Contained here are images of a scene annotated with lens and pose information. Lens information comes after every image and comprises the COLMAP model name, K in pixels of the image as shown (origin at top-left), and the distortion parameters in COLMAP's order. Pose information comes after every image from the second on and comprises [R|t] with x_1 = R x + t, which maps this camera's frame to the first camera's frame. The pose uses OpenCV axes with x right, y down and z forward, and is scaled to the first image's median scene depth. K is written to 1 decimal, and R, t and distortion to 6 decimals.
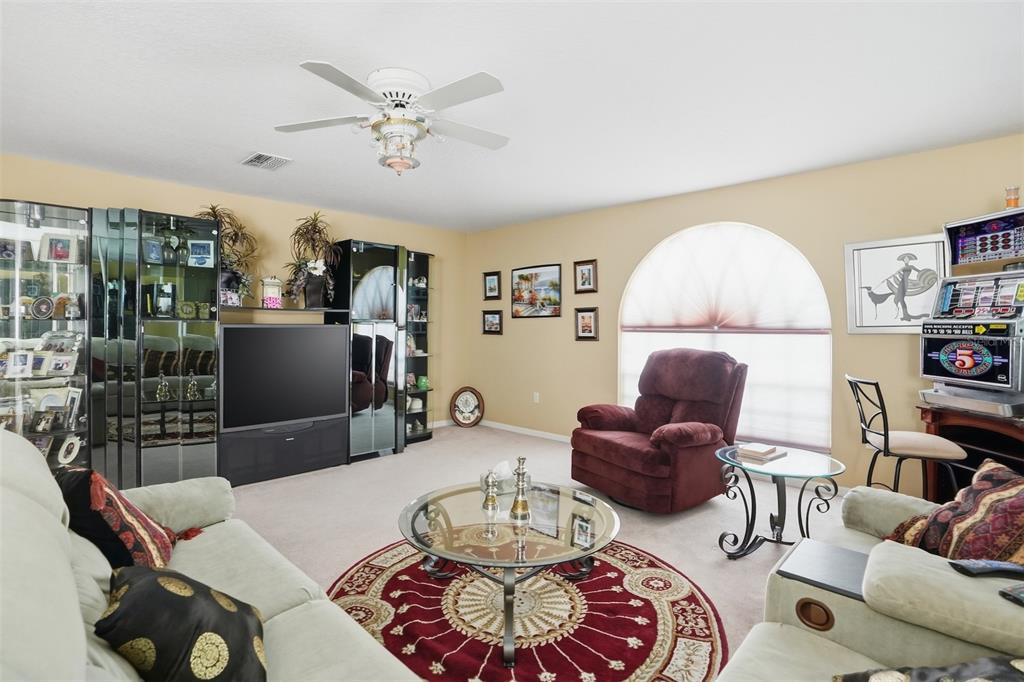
lens RADIAL K [[484.7, 0, 504.1], [0, 484.7, 340.0], [0, 0, 1]] dist [-0.079602, 0.035855]
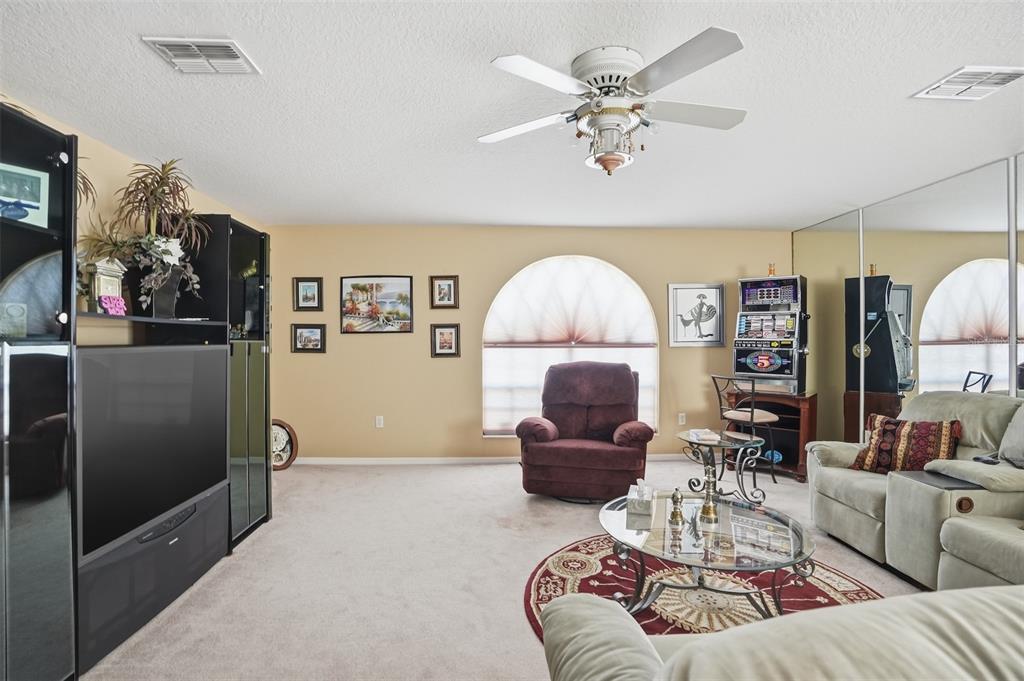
lens RADIAL K [[466.7, 0, 509.1], [0, 466.7, 355.7], [0, 0, 1]] dist [-0.053384, 0.000458]
pose [[0.700469, -0.029031, 0.713092, -0.425354], [0.022864, 0.999572, 0.018234, -0.016188], [-0.713316, 0.003531, 0.700833, 0.247131]]
